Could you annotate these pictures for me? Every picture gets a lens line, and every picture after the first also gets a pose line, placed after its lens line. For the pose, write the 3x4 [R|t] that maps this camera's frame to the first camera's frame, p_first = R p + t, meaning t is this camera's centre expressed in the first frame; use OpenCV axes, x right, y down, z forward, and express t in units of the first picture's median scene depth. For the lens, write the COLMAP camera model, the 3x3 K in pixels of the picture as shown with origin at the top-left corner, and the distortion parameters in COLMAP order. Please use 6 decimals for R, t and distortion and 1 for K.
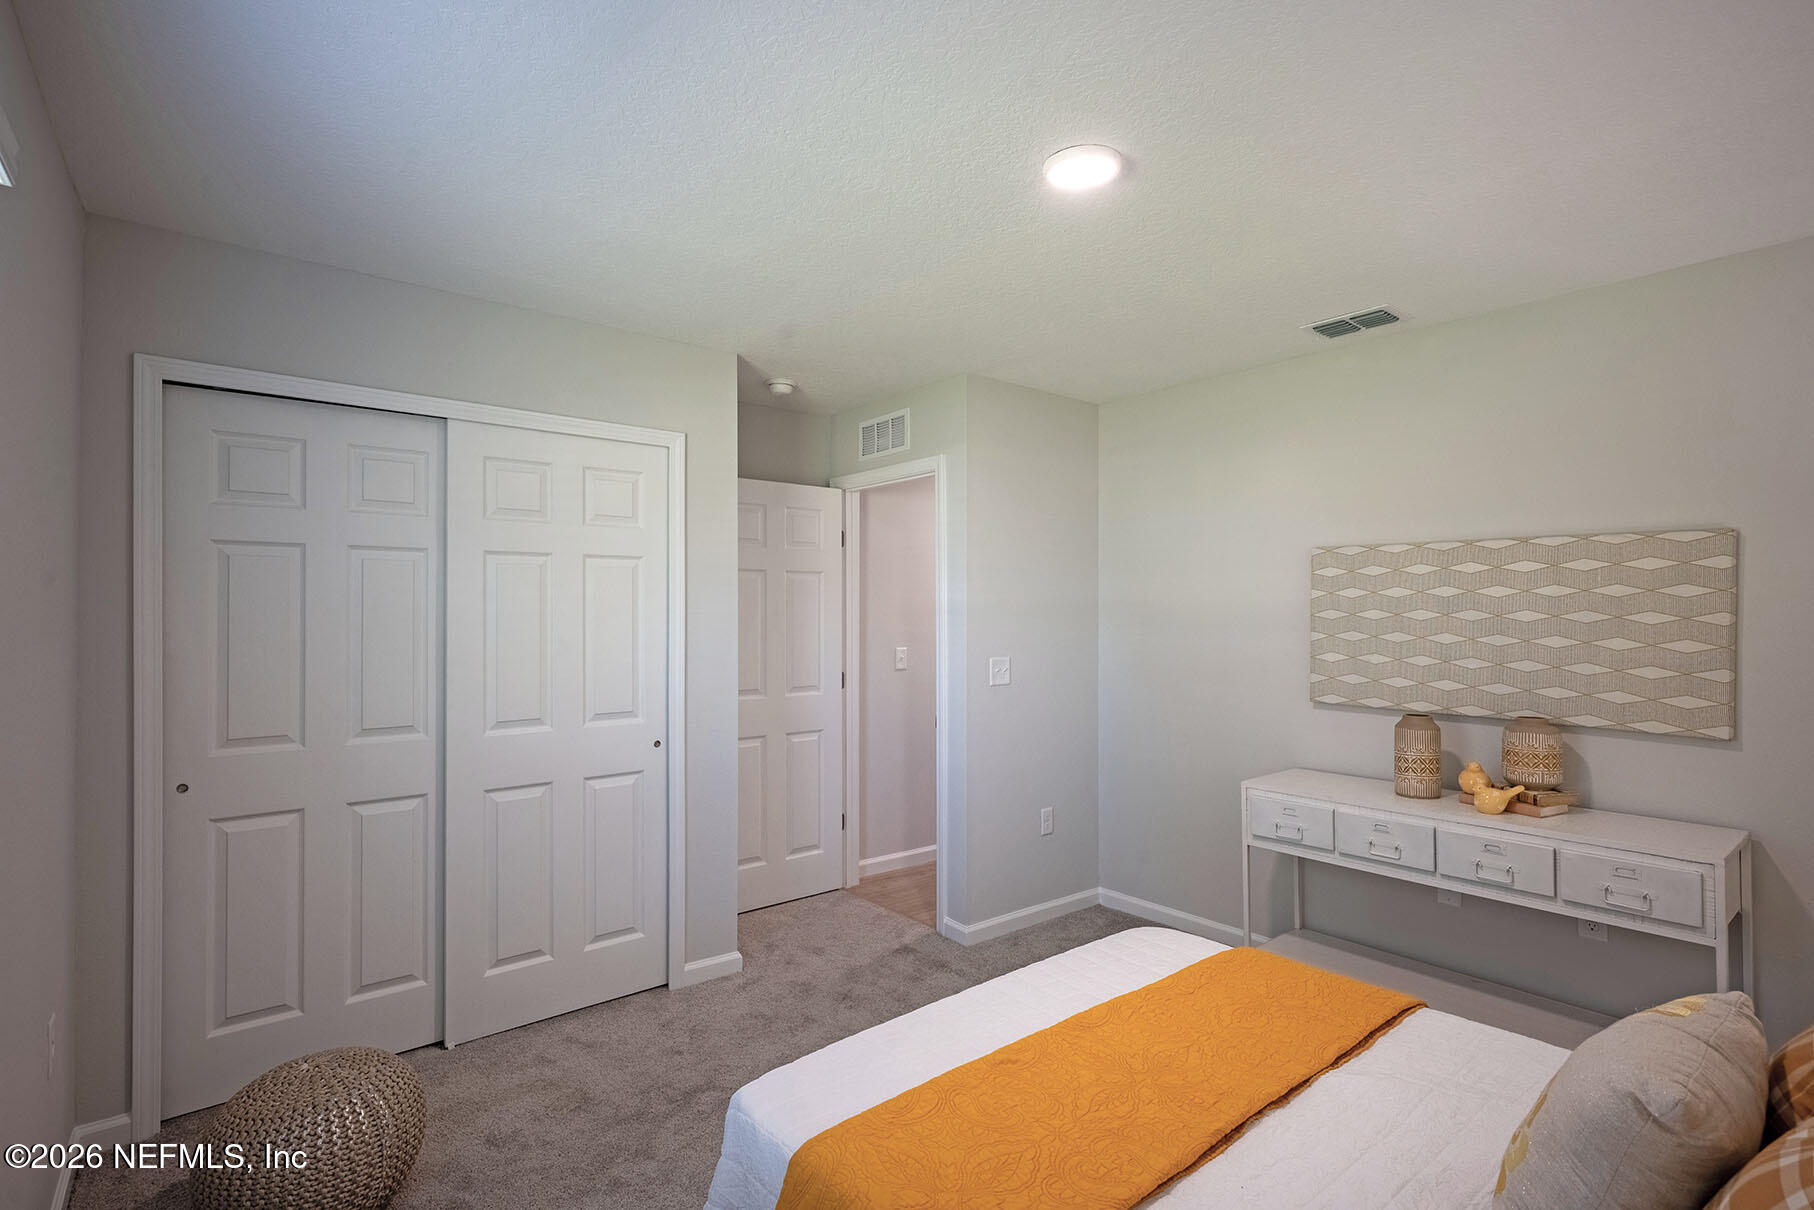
lens RADIAL K [[869.3, 0, 921.1], [0, 869.3, 606.2], [0, 0, 1]] dist [-0.000130, 0.000421]
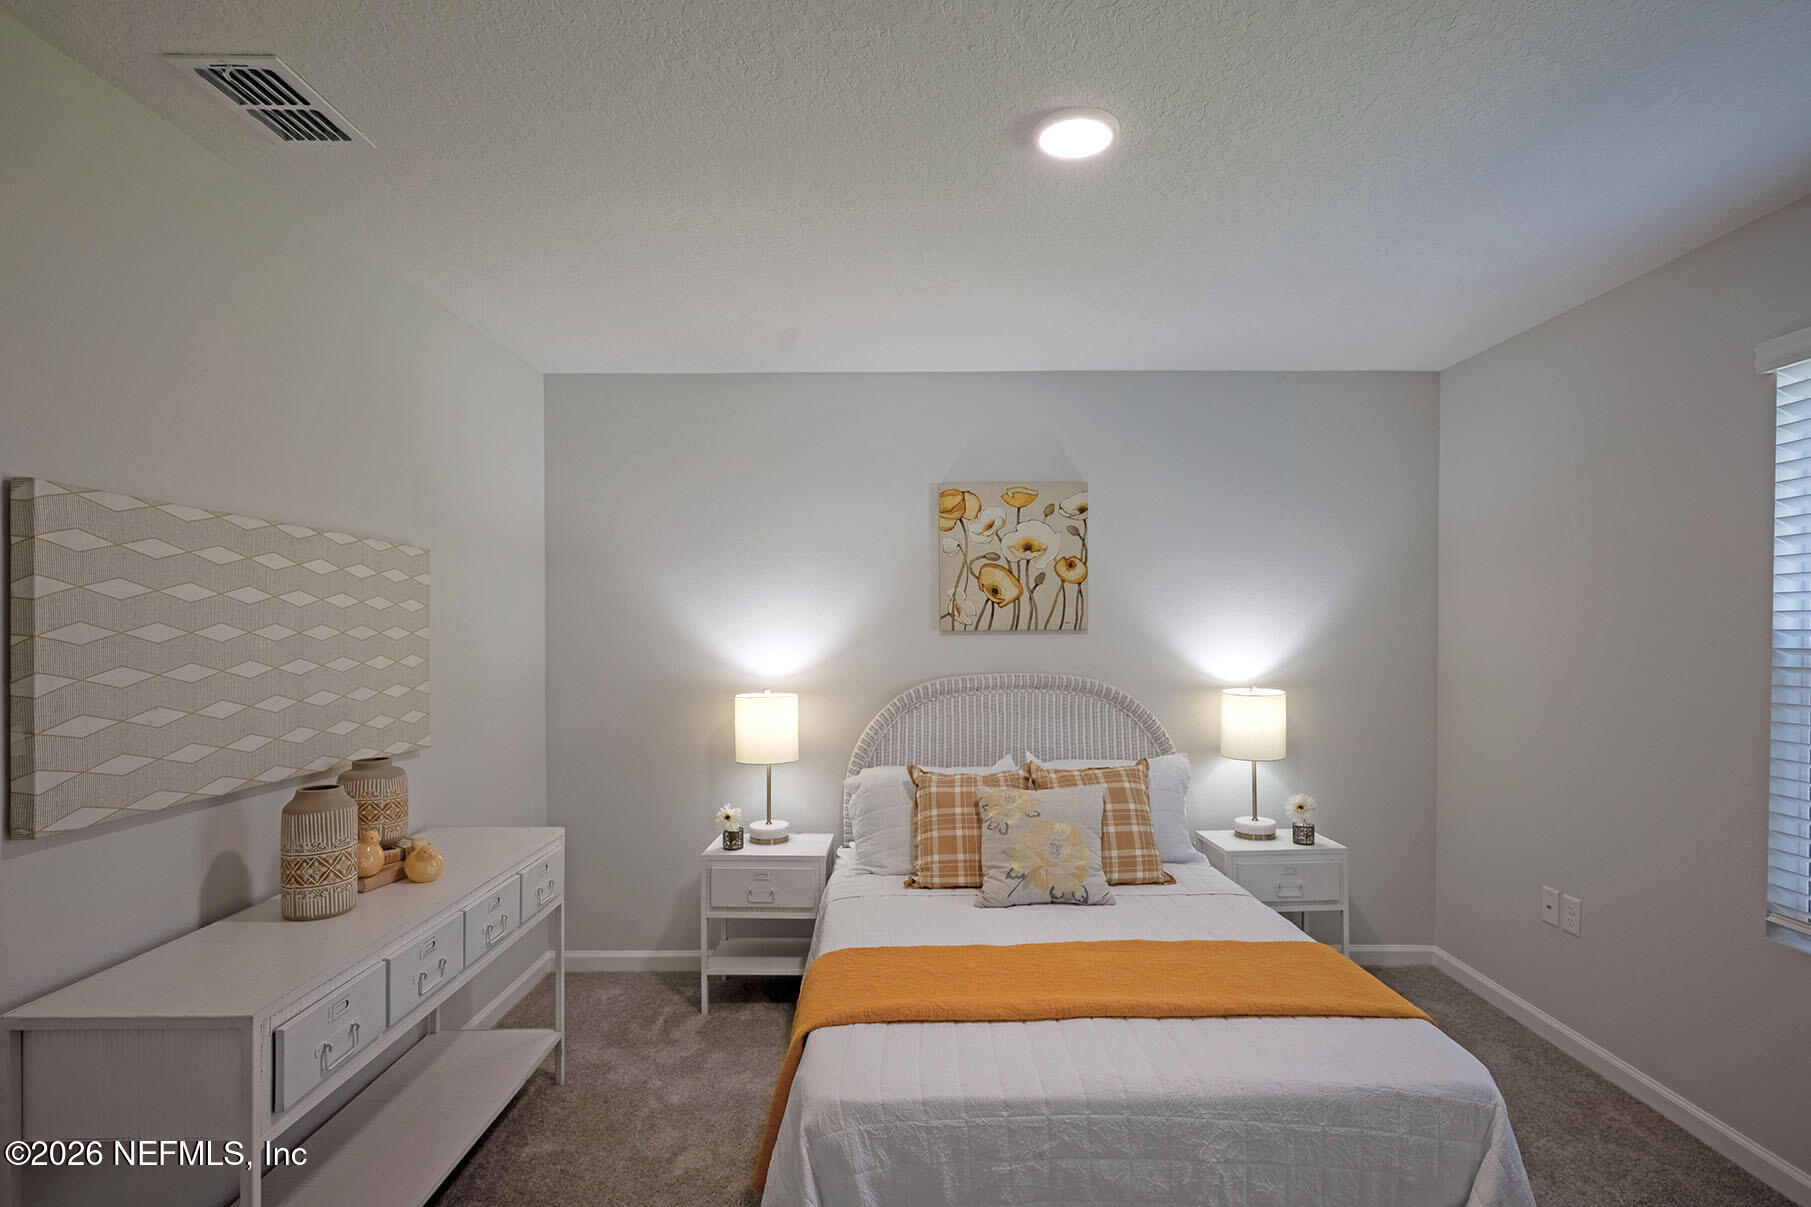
lens RADIAL K [[867.8, 0, 932.0], [0, 867.8, 638.9], [0, 0, 1]] dist [-0.000130, 0.000421]
pose [[-0.783404, -0.009668, 0.621438, -0.180600], [-0.004224, 0.999939, 0.010231, 0.006377], [-0.621499, 0.005390, -0.783396, 1.209045]]
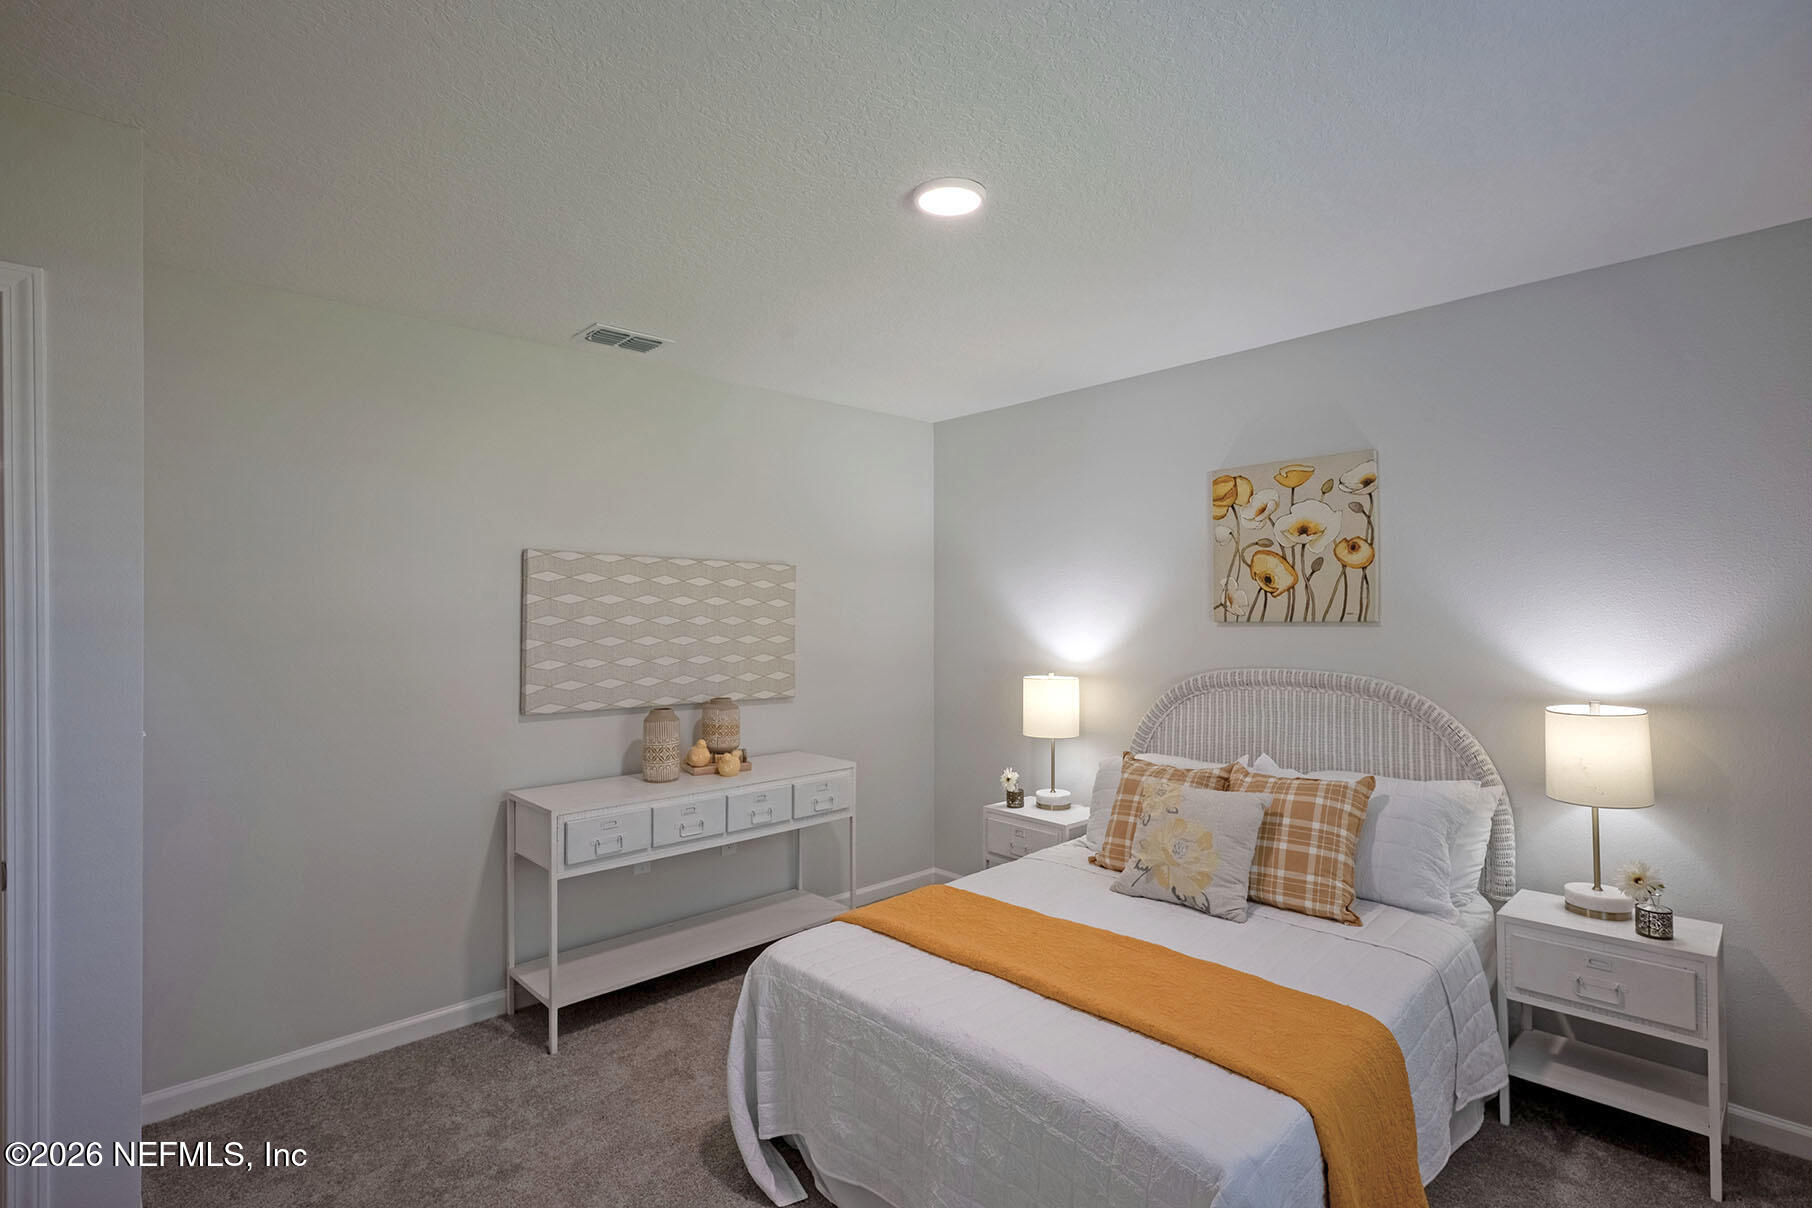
lens RADIAL K [[868.3, 0, 916.2], [0, 868.3, 607.3], [0, 0, 1]] dist [-0.000130, 0.000421]
pose [[-0.081368, 0.007467, 0.996656, -0.577346], [-0.006915, 0.999944, -0.008056, -0.000277], [-0.996660, -0.007547, -0.081312, 0.755398]]
